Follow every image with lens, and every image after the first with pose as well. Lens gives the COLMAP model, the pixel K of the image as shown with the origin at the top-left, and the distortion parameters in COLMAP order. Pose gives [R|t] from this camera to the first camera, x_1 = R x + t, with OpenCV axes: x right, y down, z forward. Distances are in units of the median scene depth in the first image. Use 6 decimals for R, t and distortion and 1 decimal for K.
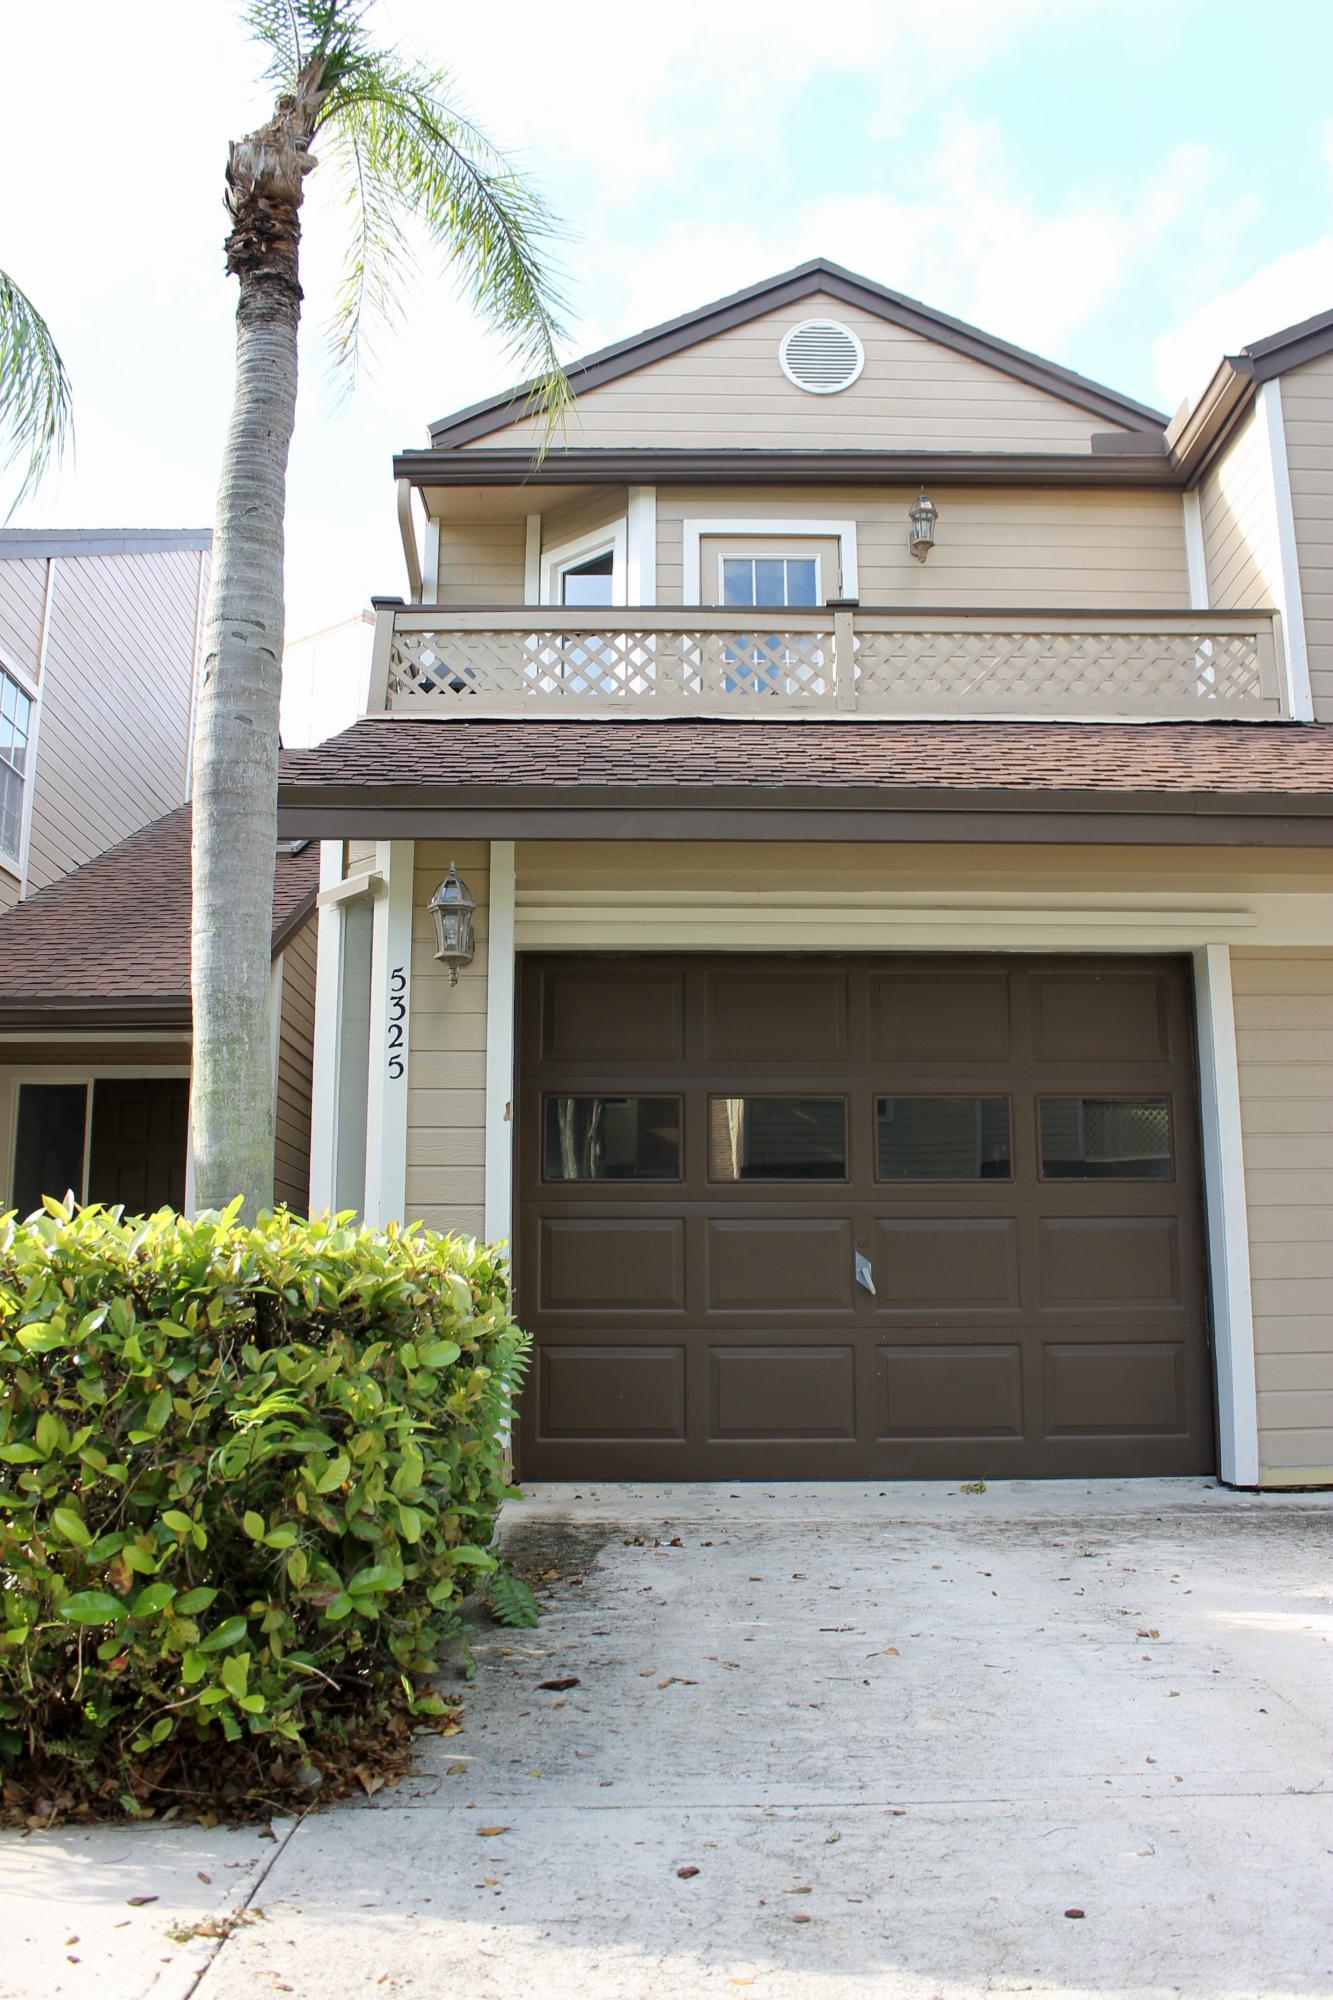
lens RADIAL K [[1694.0, 0, 666.5], [0, 1694.0, 1000.0], [0, 0, 1]] dist [-0.164082, 0.150325]
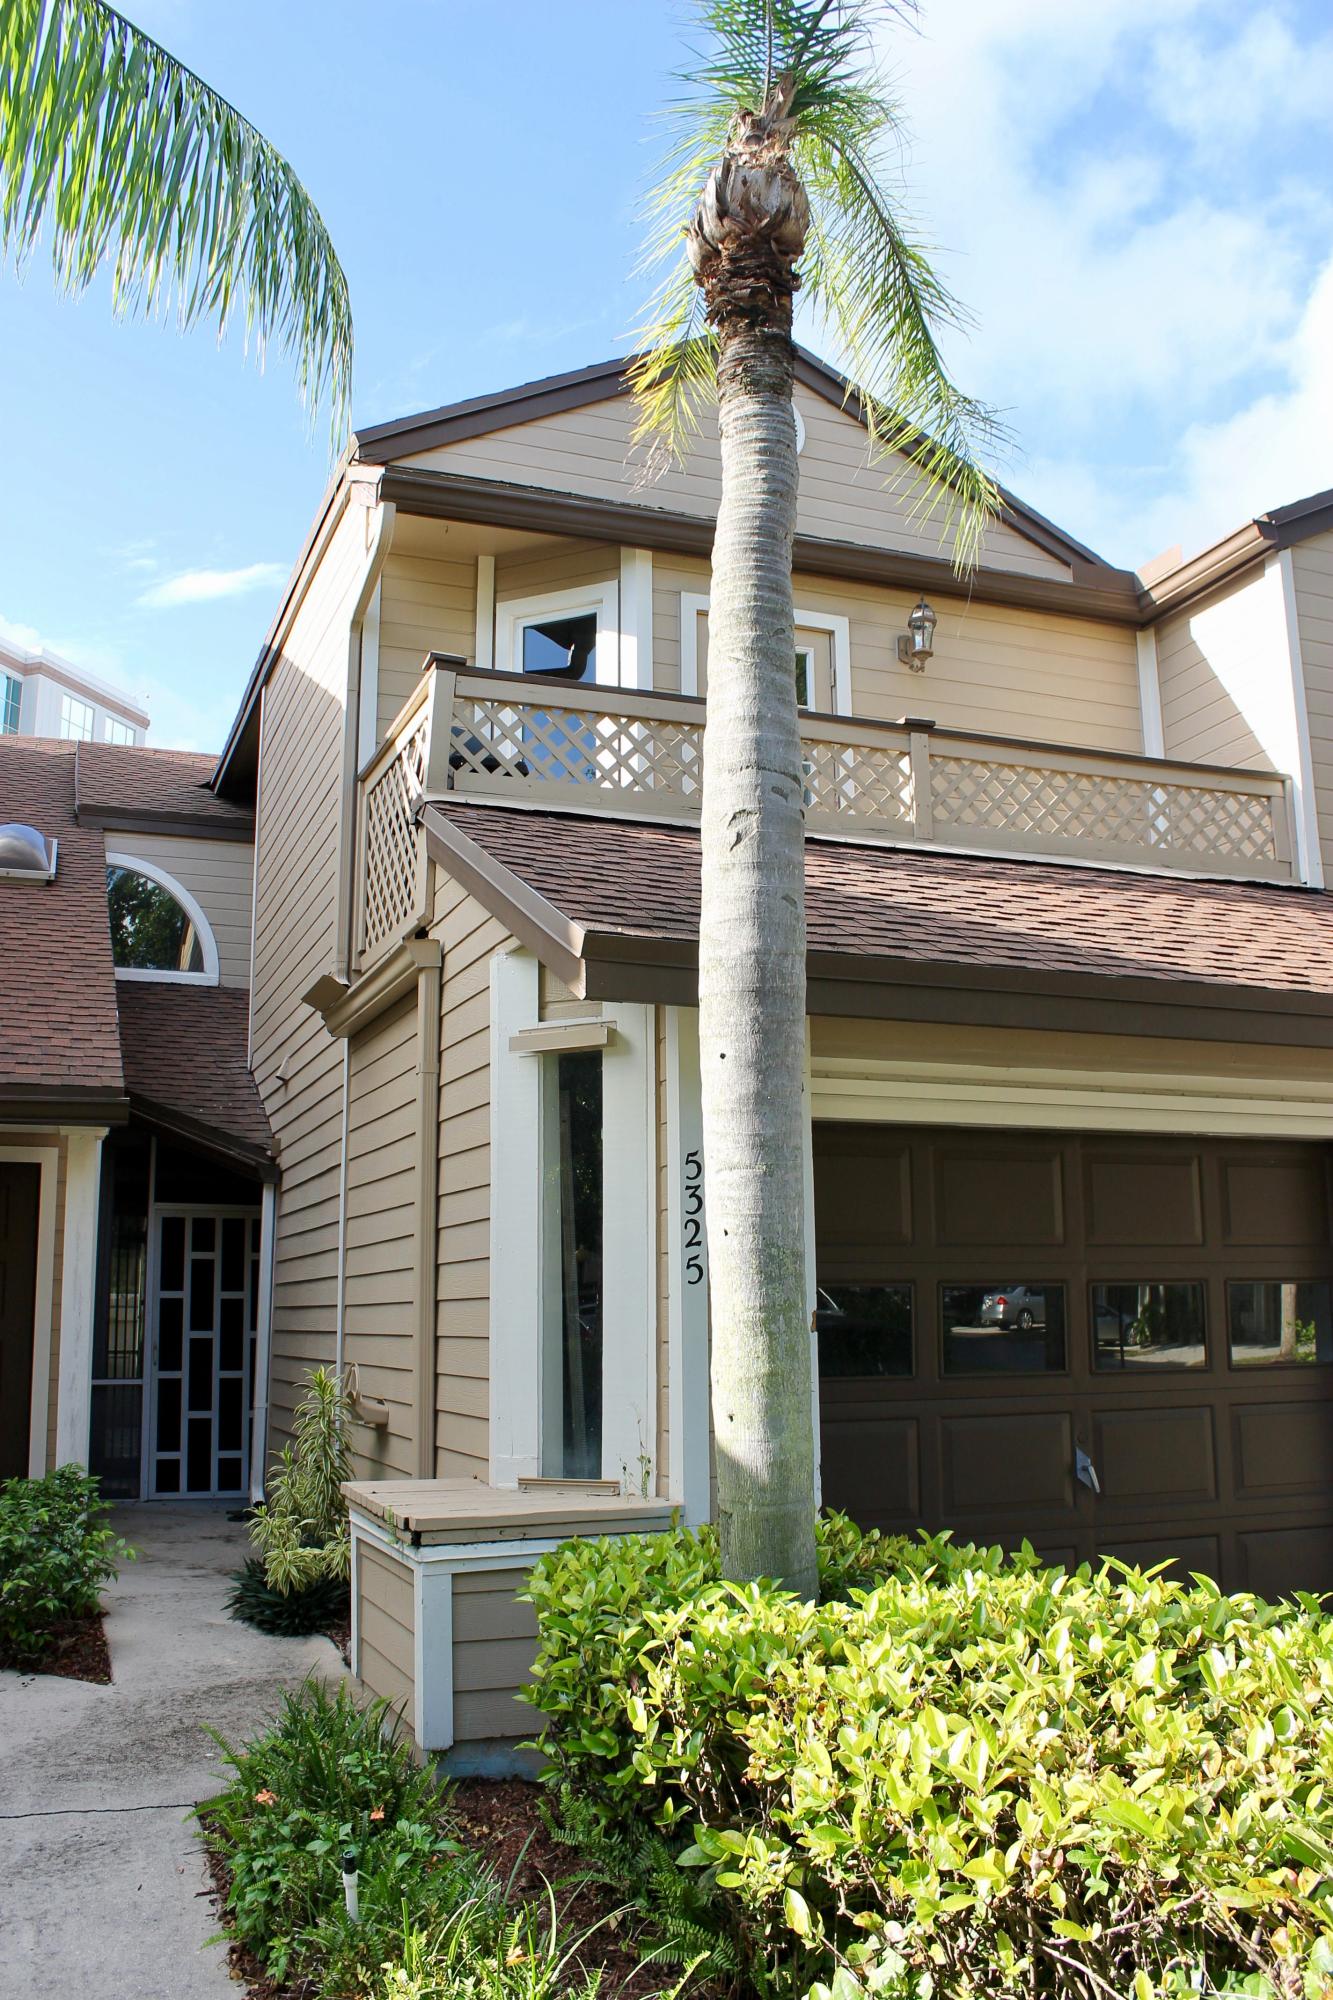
lens RADIAL K [[1694.0, 0, 666.5], [0, 1694.0, 1000.0], [0, 0, 1]] dist [-0.164082, 0.150325]
pose [[0.939101, 0.057945, 0.338721, -0.345350], [-0.059402, 0.998216, -0.006072, -0.066387], [-0.338468, -0.014418, 0.940867, 0.152047]]
